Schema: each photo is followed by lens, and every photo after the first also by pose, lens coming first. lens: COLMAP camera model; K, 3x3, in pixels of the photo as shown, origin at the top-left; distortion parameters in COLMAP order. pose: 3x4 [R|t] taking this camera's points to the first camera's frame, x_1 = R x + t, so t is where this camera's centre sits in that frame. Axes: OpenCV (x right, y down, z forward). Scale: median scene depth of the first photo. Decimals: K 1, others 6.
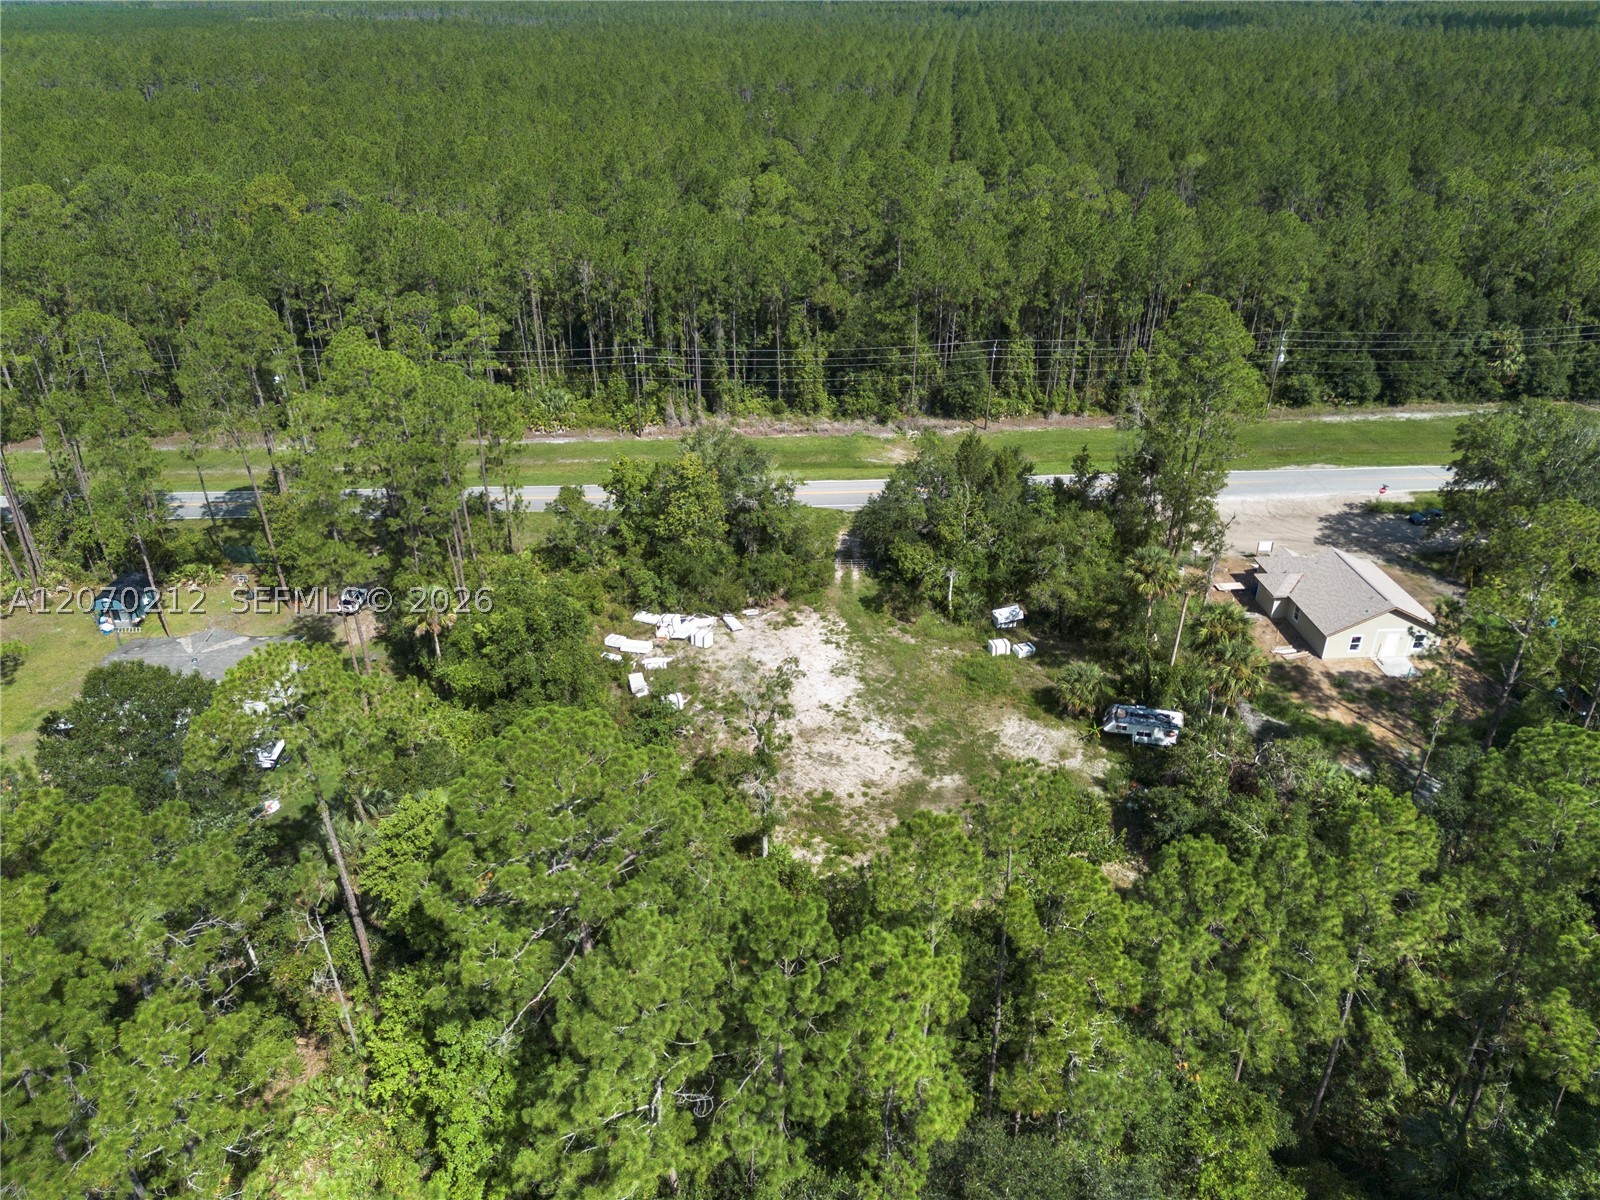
lens RADIAL K [[1119.4, 0, 801.1], [0, 1119.4, 603.9], [0, 0, 1]] dist [0.063280, -0.048569]
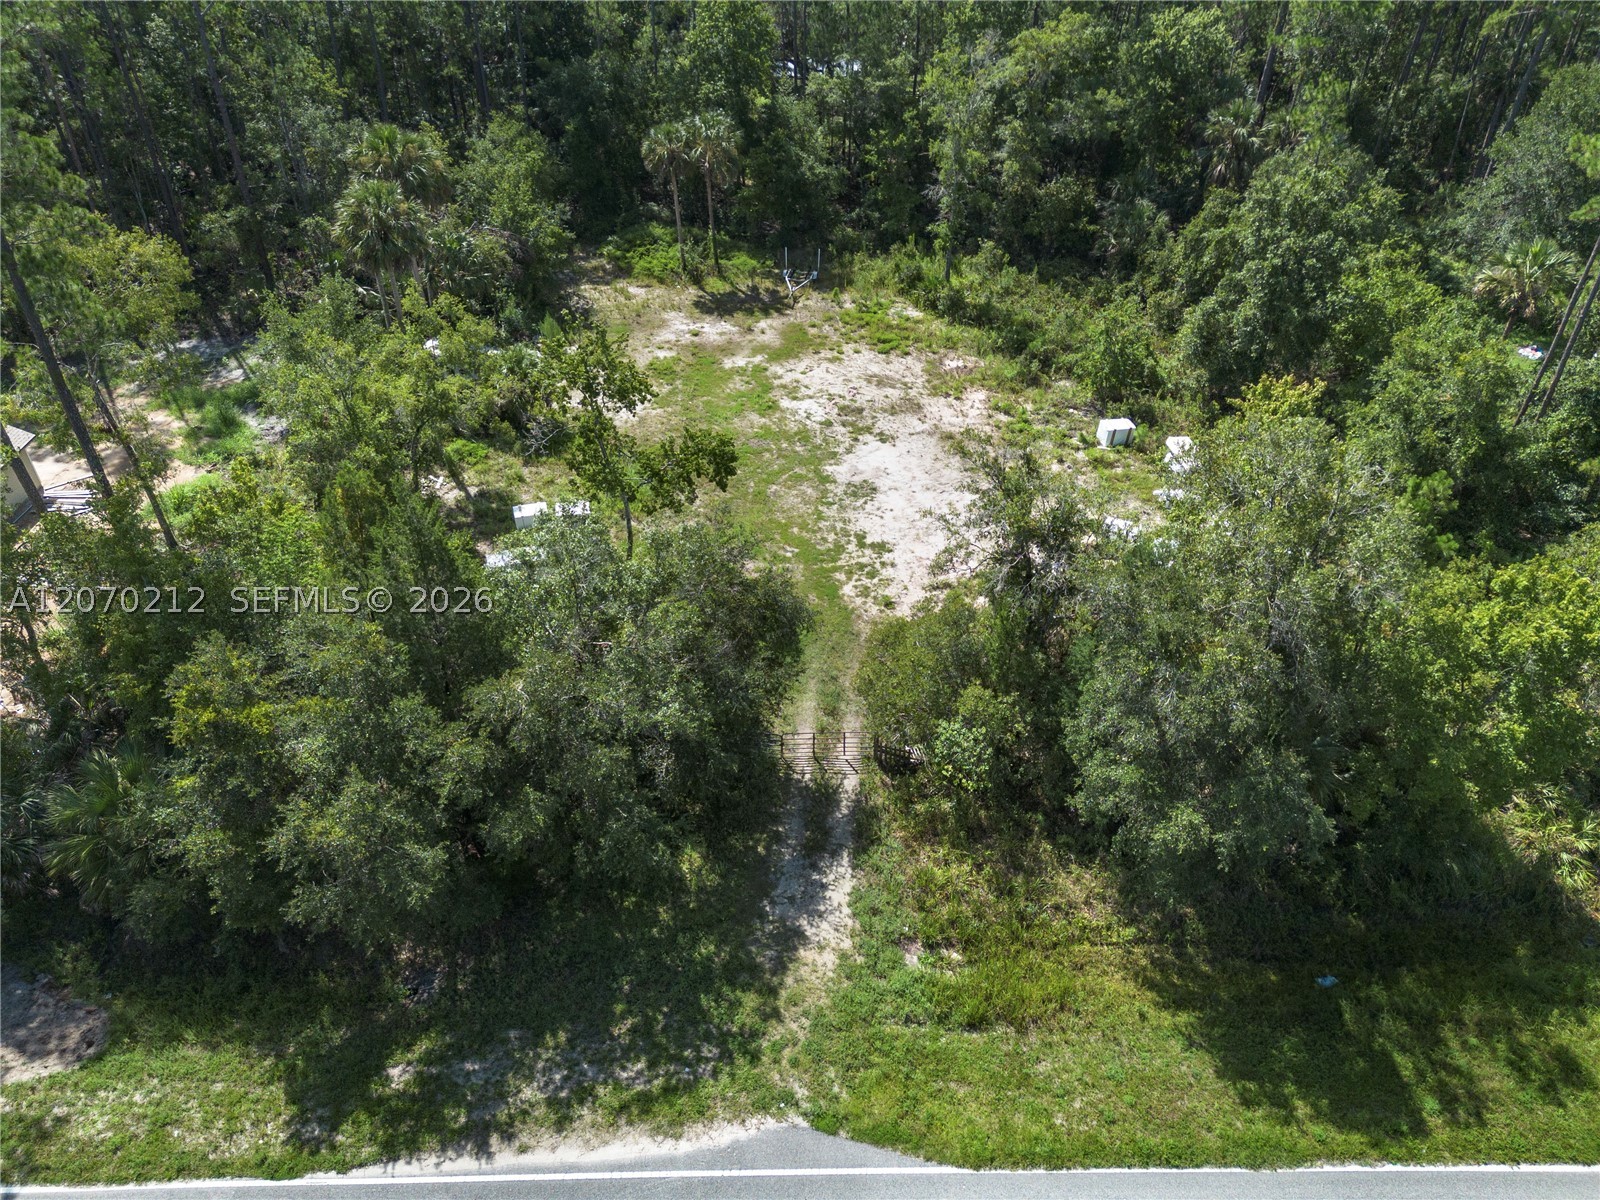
lens RADIAL K [[1119.4, 0, 791.7], [0, 1119.4, 592.3], [0, 0, 1]] dist [0.063280, -0.048569]
pose [[-0.998676, -0.031393, 0.040745, 0.041782], [0.024188, 0.412475, 0.910648, -0.425738], [-0.045394, 0.910428, -0.411170, 1.190624]]
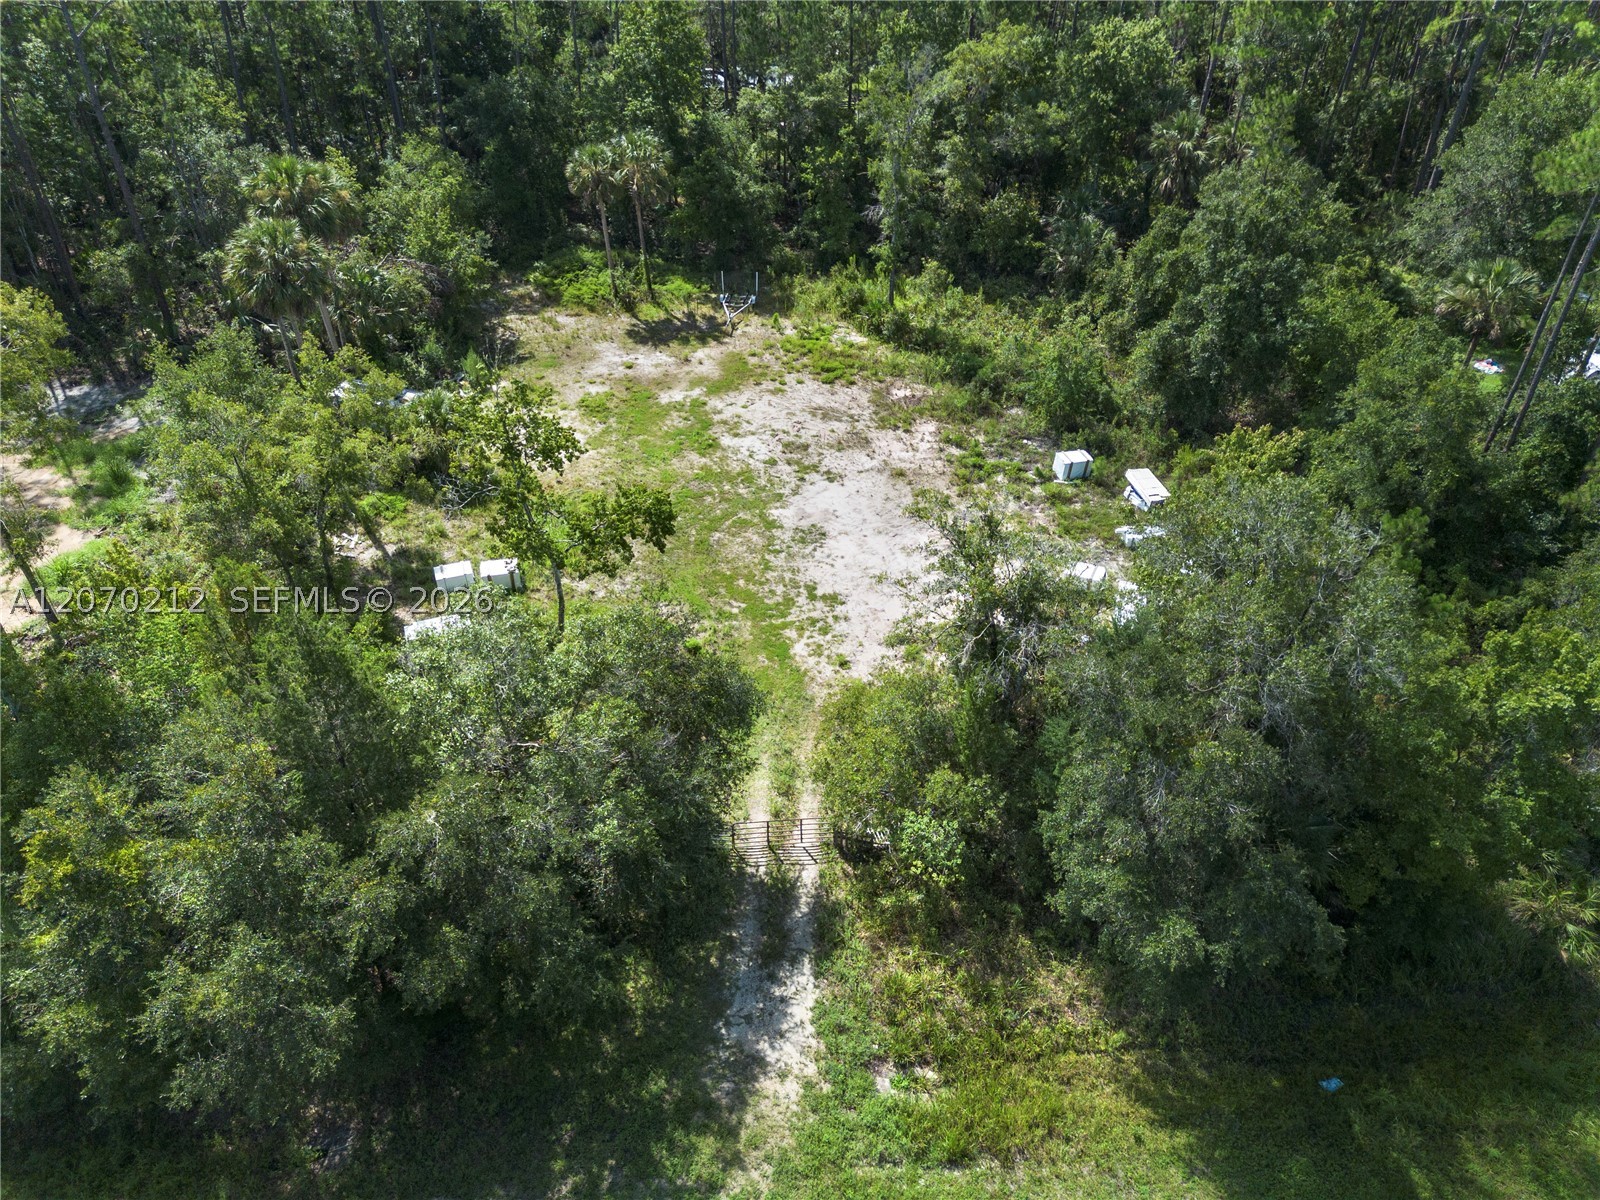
lens RADIAL K [[1119.4, 0, 791.3], [0, 1119.4, 594.3], [0, 0, 1]] dist [0.063280, -0.048569]
pose [[-0.999993, 0.002099, -0.003010, 0.041852], [-0.001879, 0.411728, 0.911305, -0.405903], [0.003152, 0.911305, -0.411721, 1.155311]]
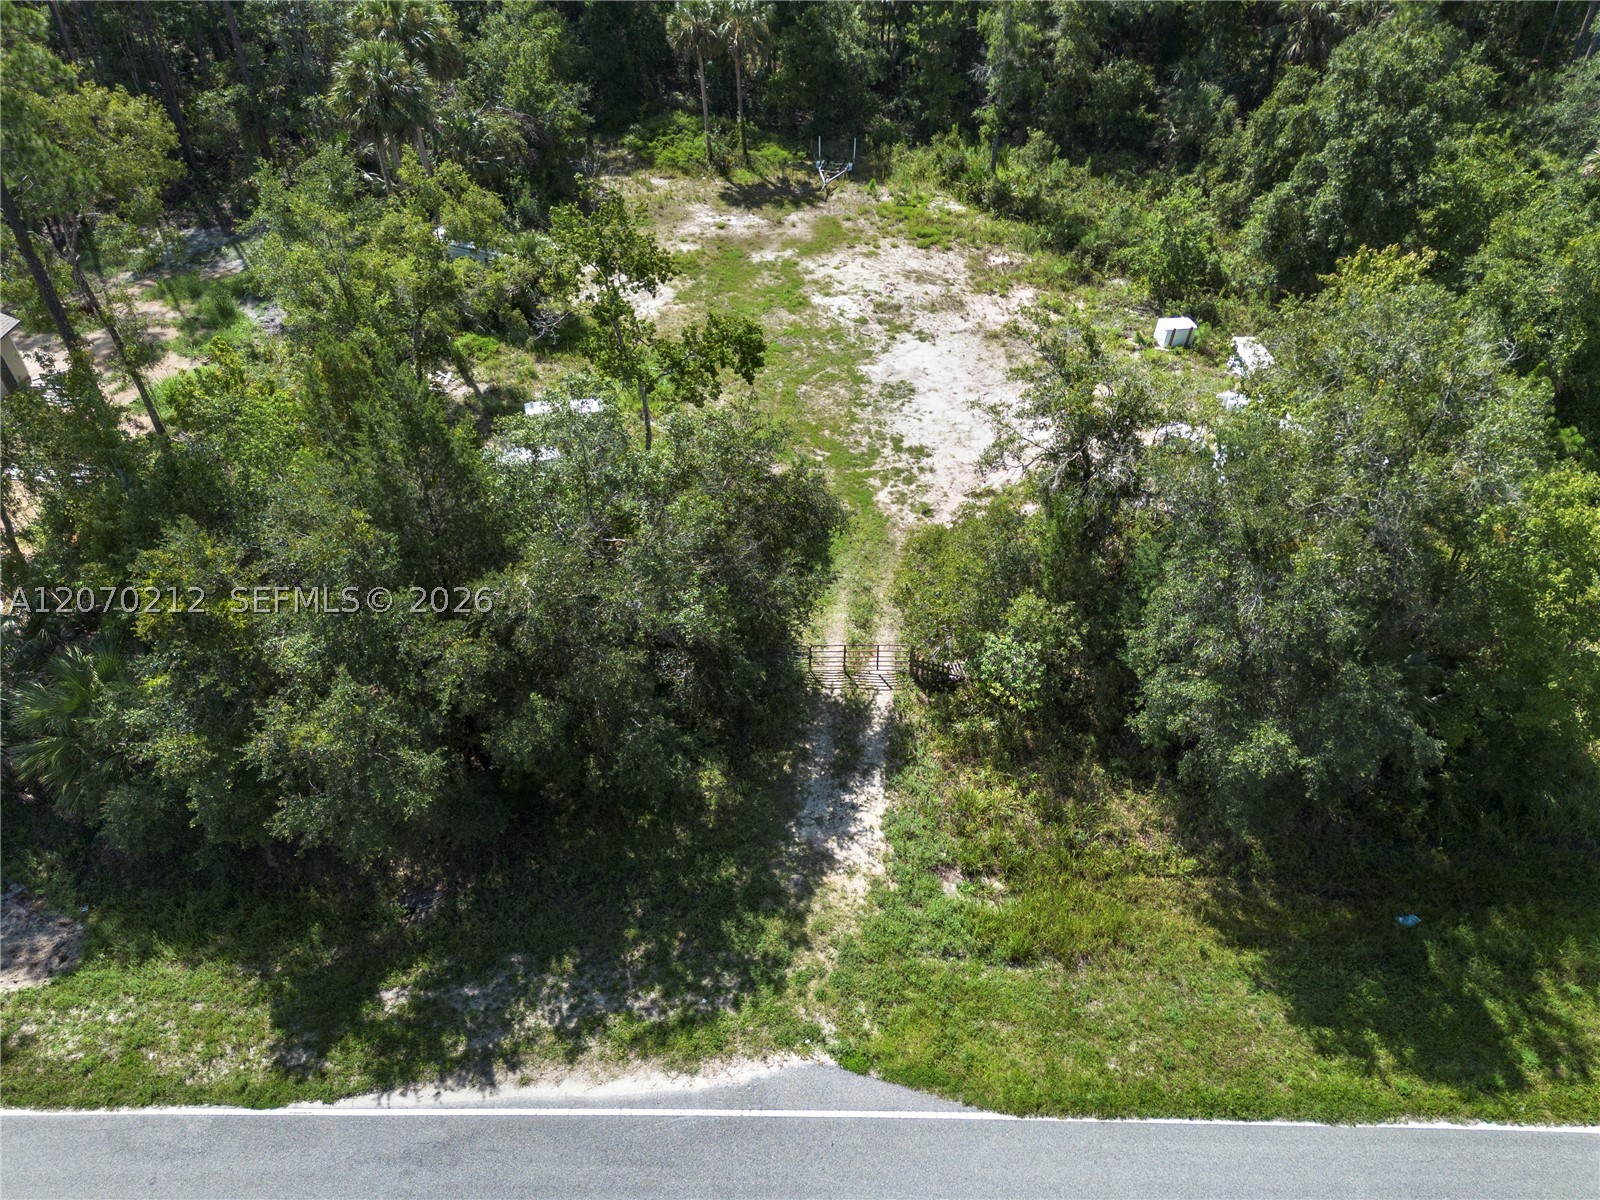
lens RADIAL K [[1119.4, 0, 792.6], [0, 1119.4, 590.4], [0, 0, 1]] dist [0.063280, -0.048569]
pose [[-0.997089, -0.048715, 0.058658, 0.045189], [0.037418, 0.357688, 0.933091, -0.391288], [-0.066437, 0.932570, -0.354824, 1.186638]]
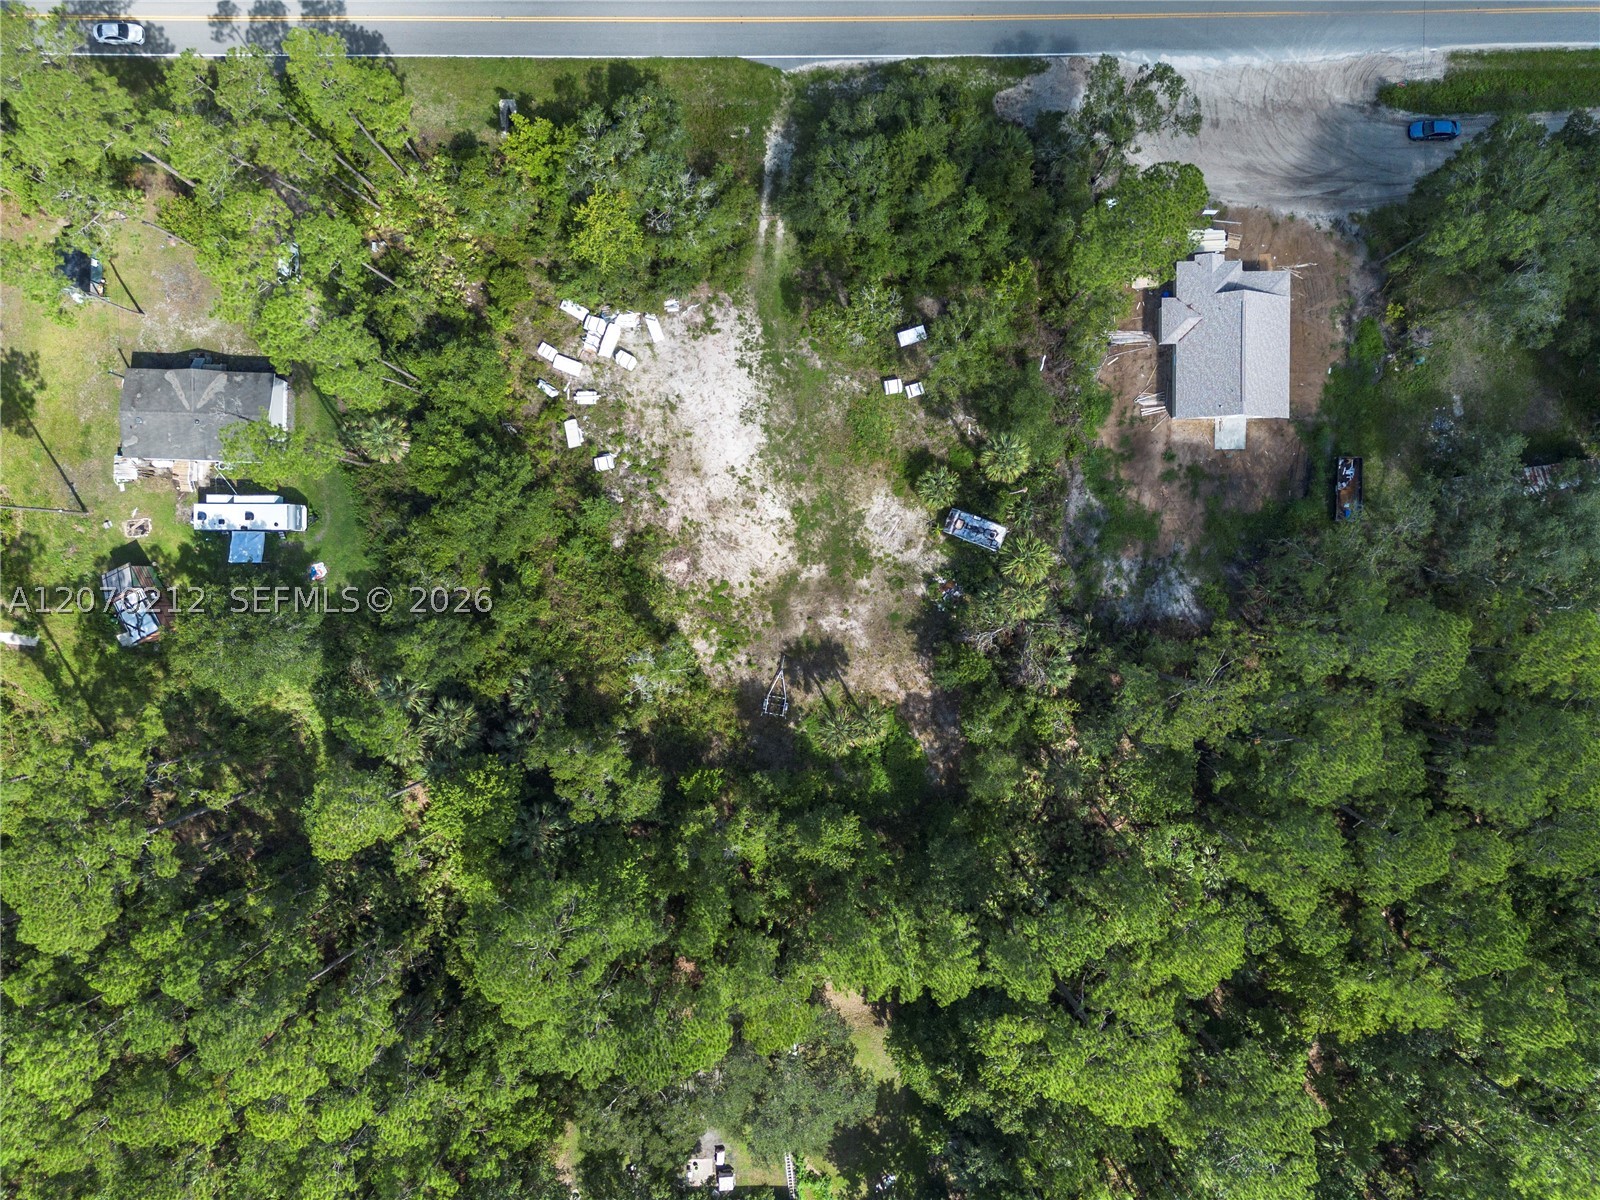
lens RADIAL K [[1119.4, 0, 812.8], [0, 1119.4, 597.0], [0, 0, 1]] dist [0.063280, -0.048569]
pose [[0.998201, 0.059829, 0.003929, 0.099073], [-0.030427, 0.449002, 0.893013, -0.815134], [0.051664, -0.891526, 0.450014, 0.291344]]
